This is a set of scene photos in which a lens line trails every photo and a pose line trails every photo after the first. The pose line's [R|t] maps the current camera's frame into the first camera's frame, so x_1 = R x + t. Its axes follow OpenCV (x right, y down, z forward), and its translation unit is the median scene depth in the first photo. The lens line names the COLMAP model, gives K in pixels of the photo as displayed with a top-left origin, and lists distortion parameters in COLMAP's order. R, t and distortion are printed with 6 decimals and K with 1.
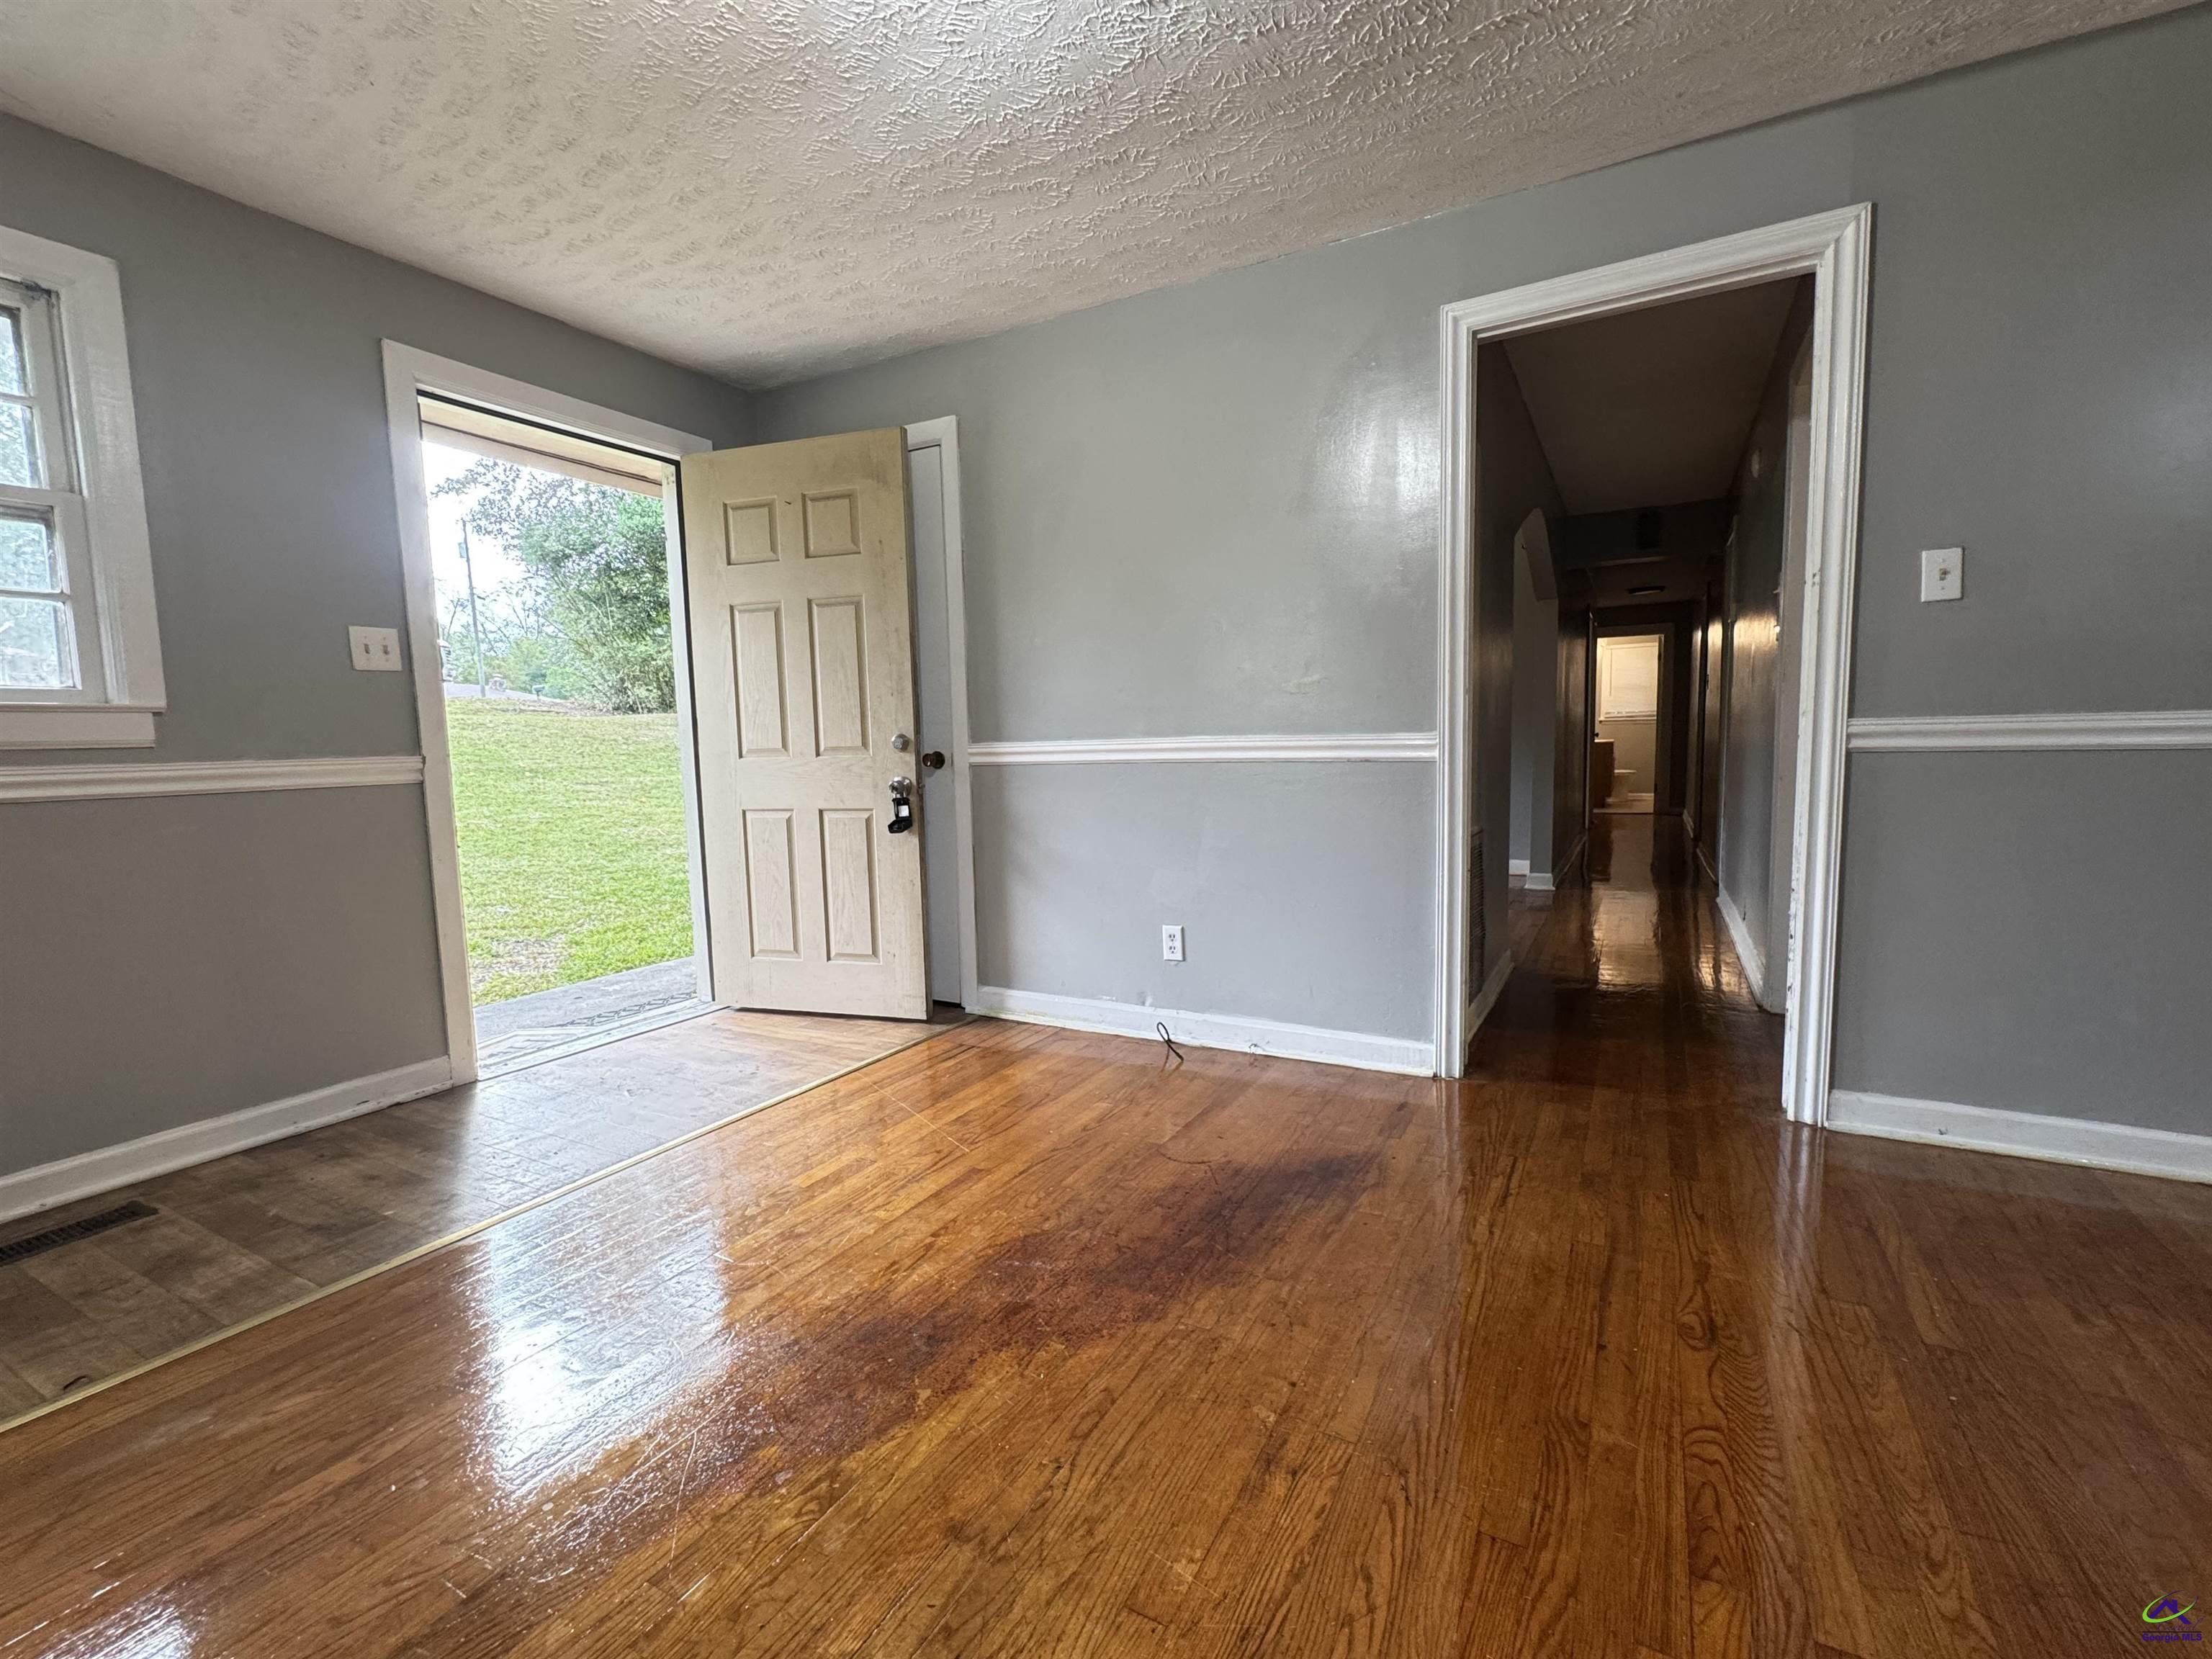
lens RADIAL K [[961.7, 0, 1103.4], [0, 961.7, 829.6], [0, 0, 1]] dist [0.000508, 0.000094]
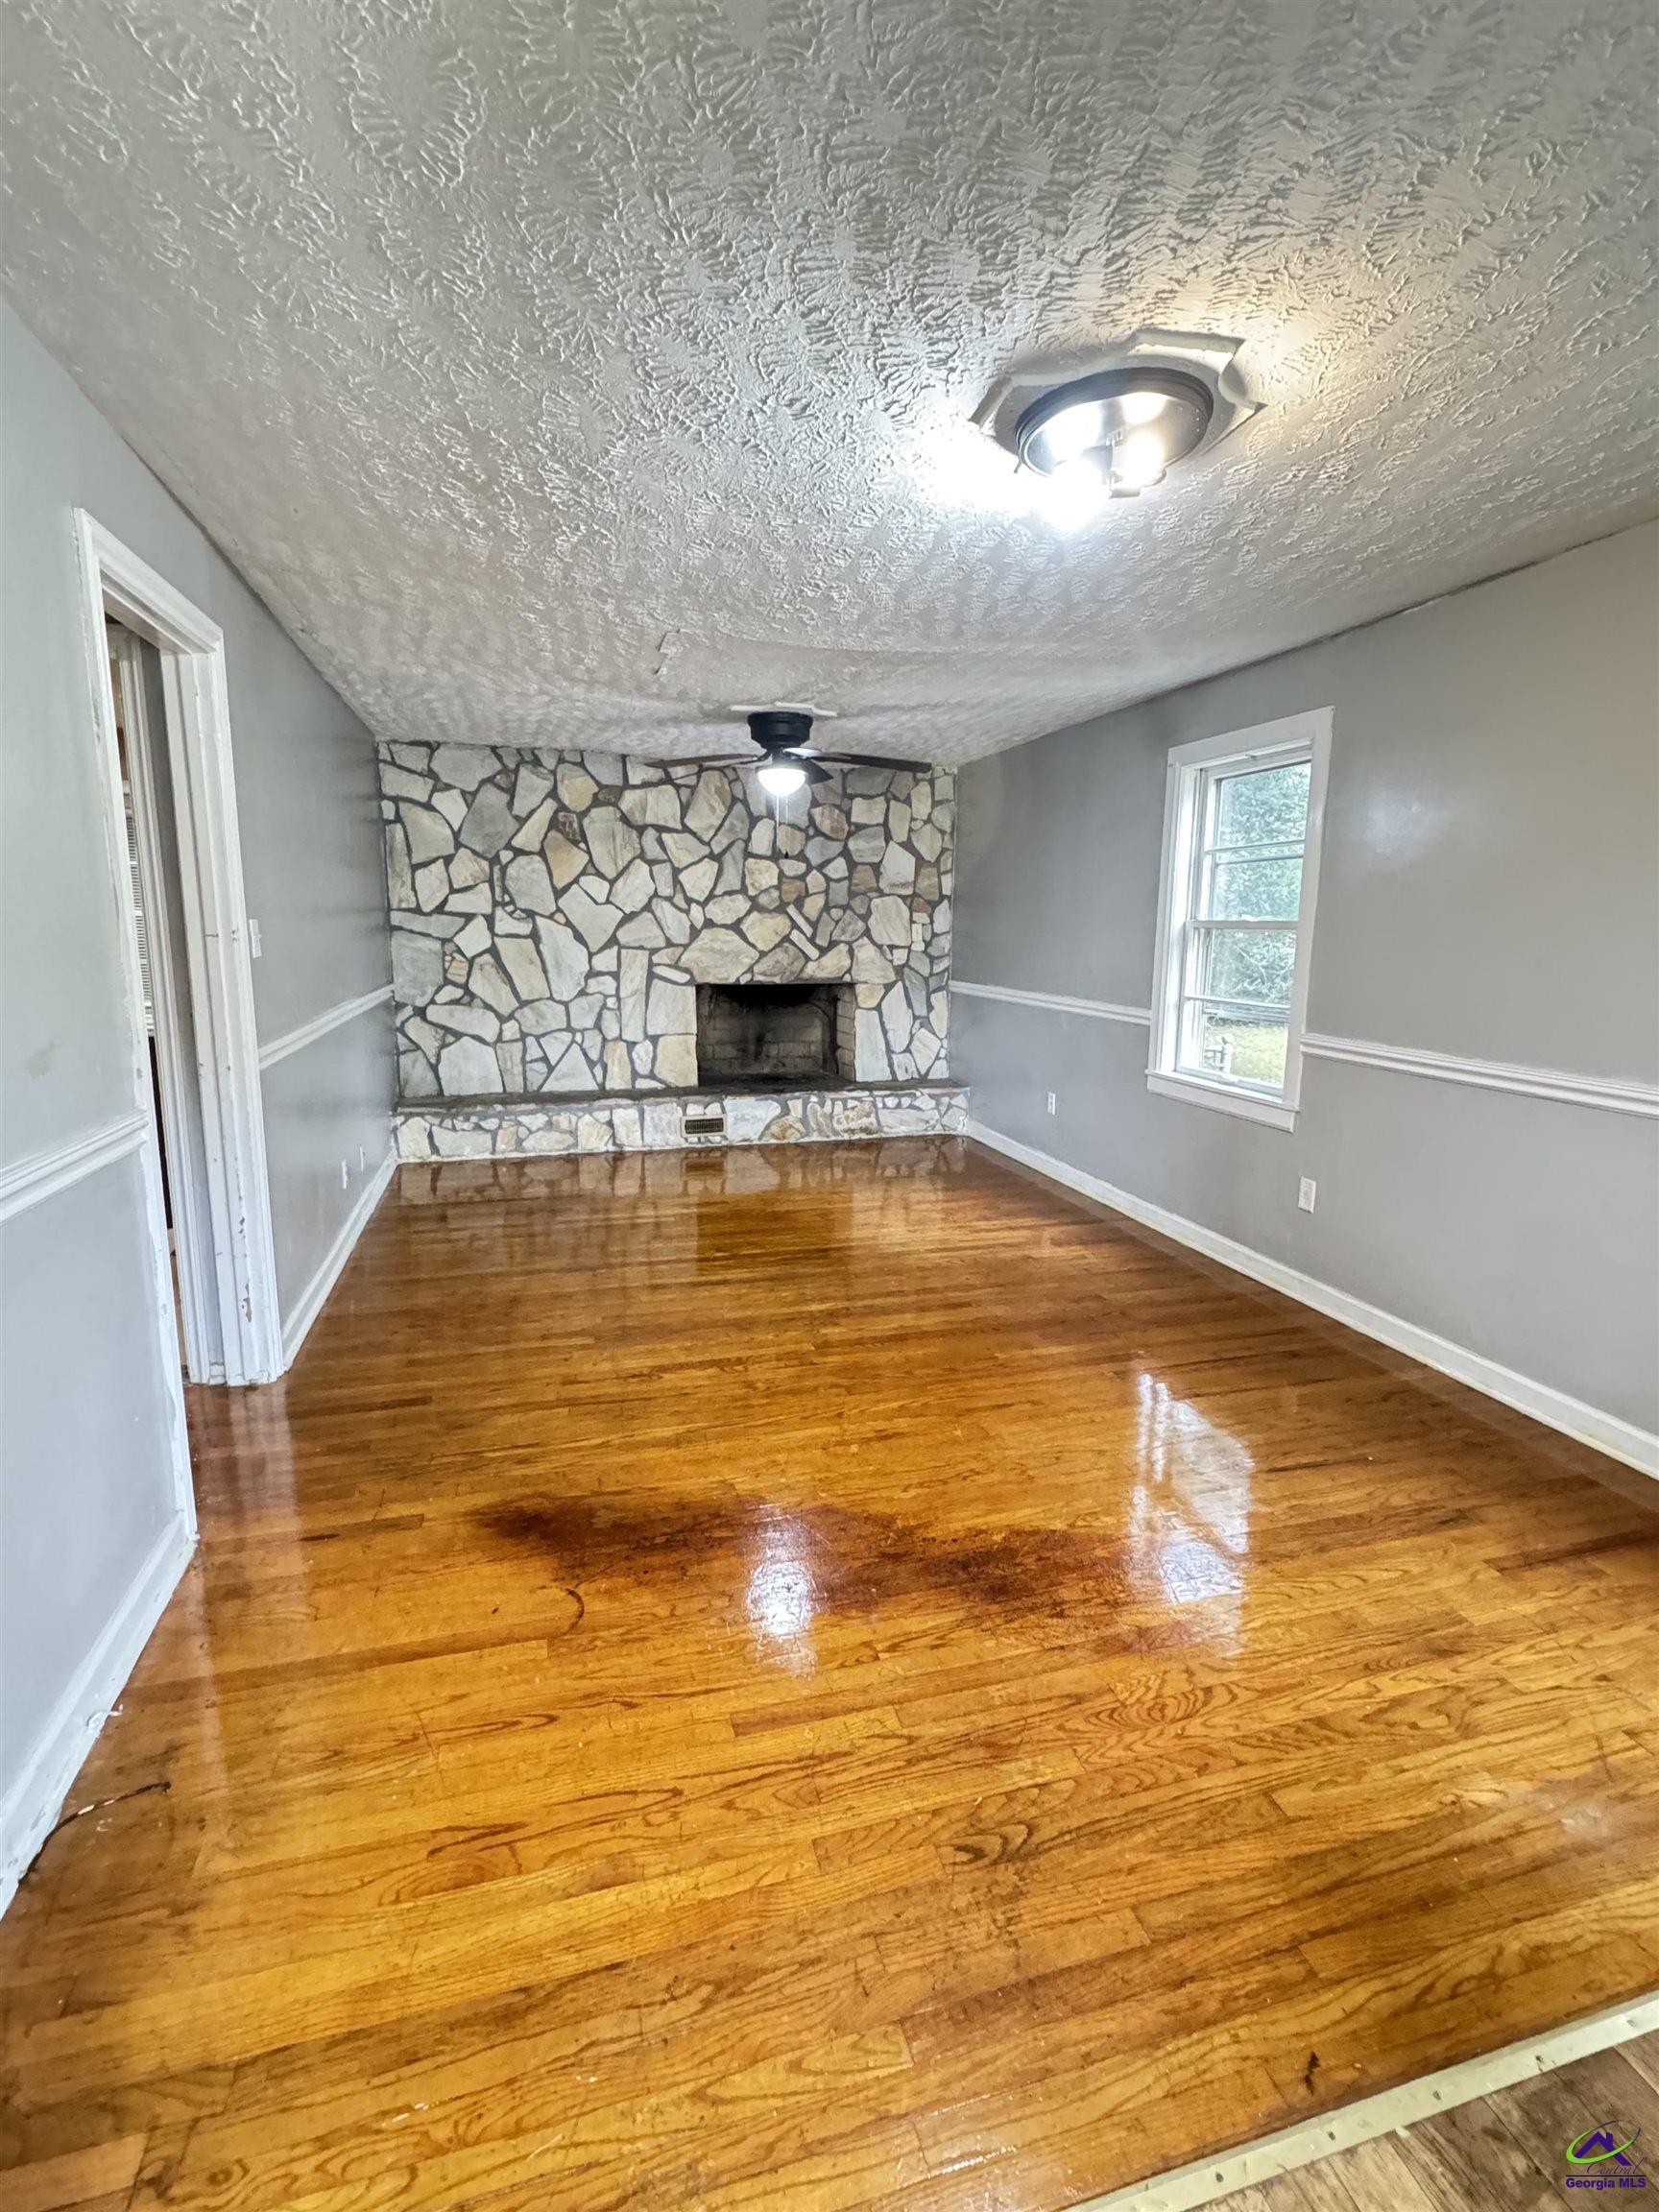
lens RADIAL K [[1047.9, 0, 833.9], [0, 1047.9, 1107.9], [0, 0, 1]] dist [0.000285, 0.000059]
pose [[-0.706546, -0.108679, 0.699272, -0.803574], [0.074102, 0.971343, 0.225837, -0.335103], [-0.703776, 0.211382, -0.678245, 1.604656]]
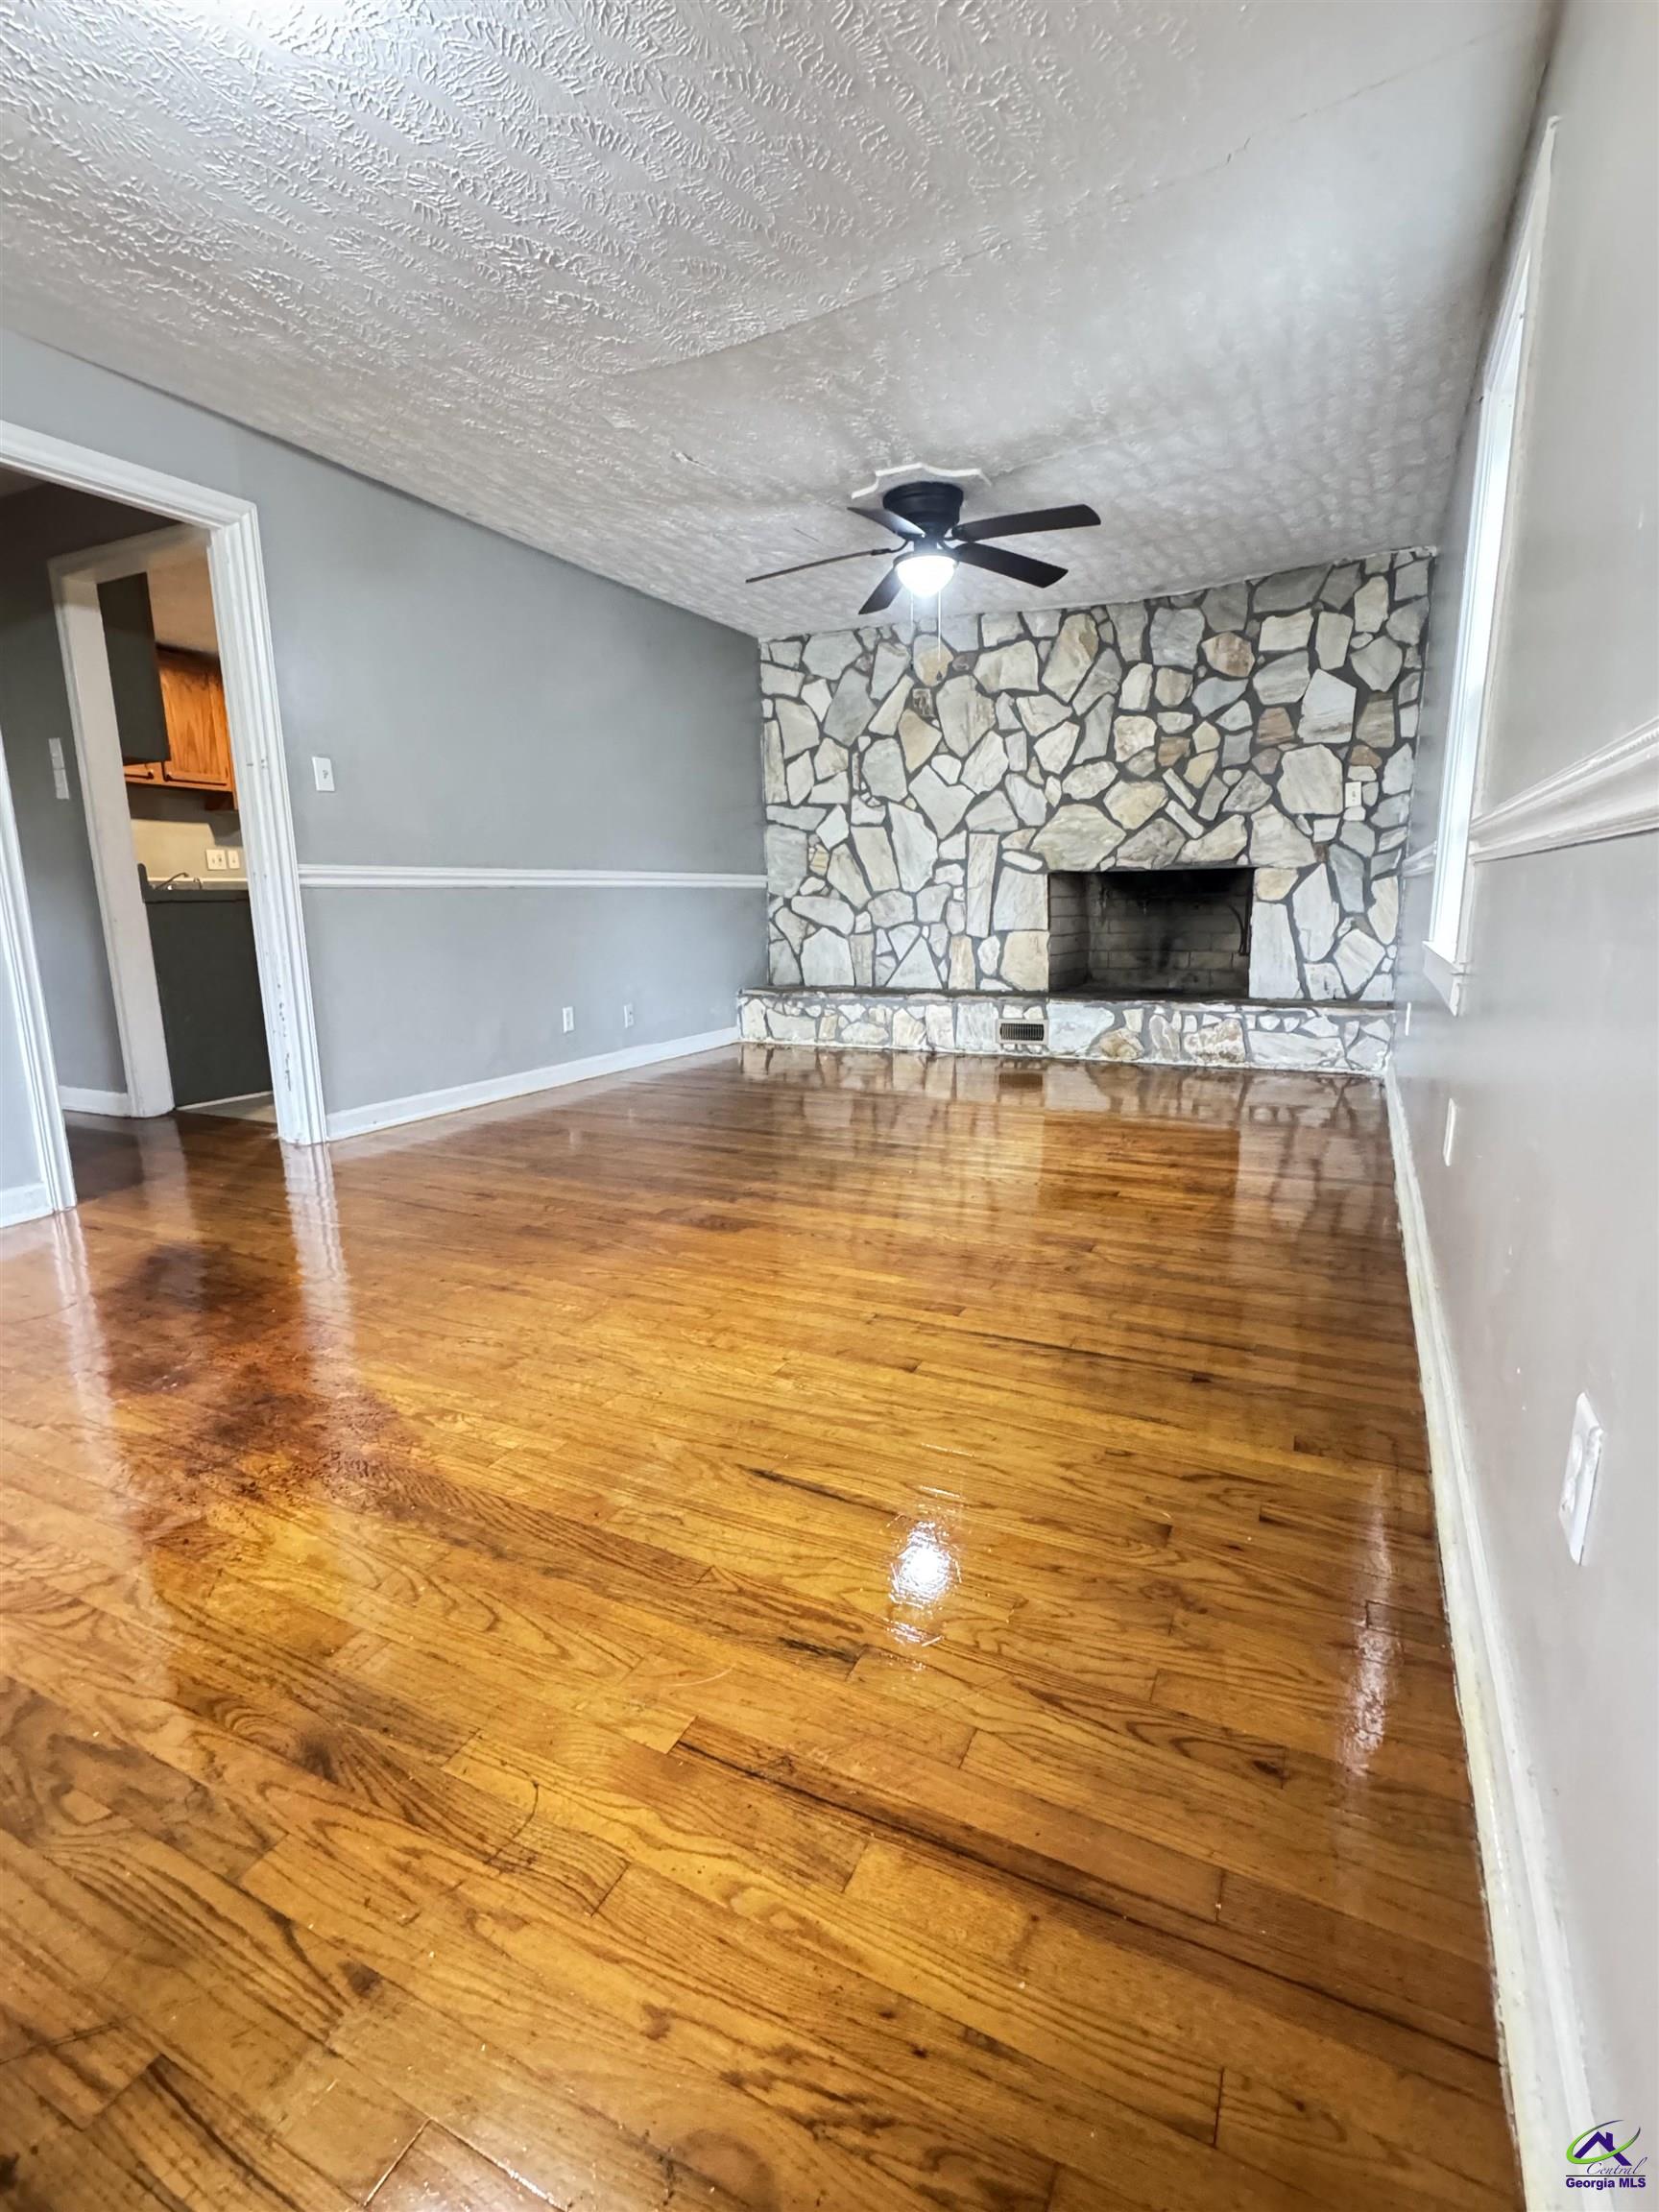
lens RADIAL K [[1047.9, 0, 833.9], [0, 1047.9, 1107.9], [0, 0, 1]] dist [0.000285, 0.000059]
pose [[-0.047943, -0.174672, 0.983459, -1.058037], [0.109908, 0.977690, 0.179006, 0.061108], [-0.992785, 0.116672, -0.027676, 0.301826]]
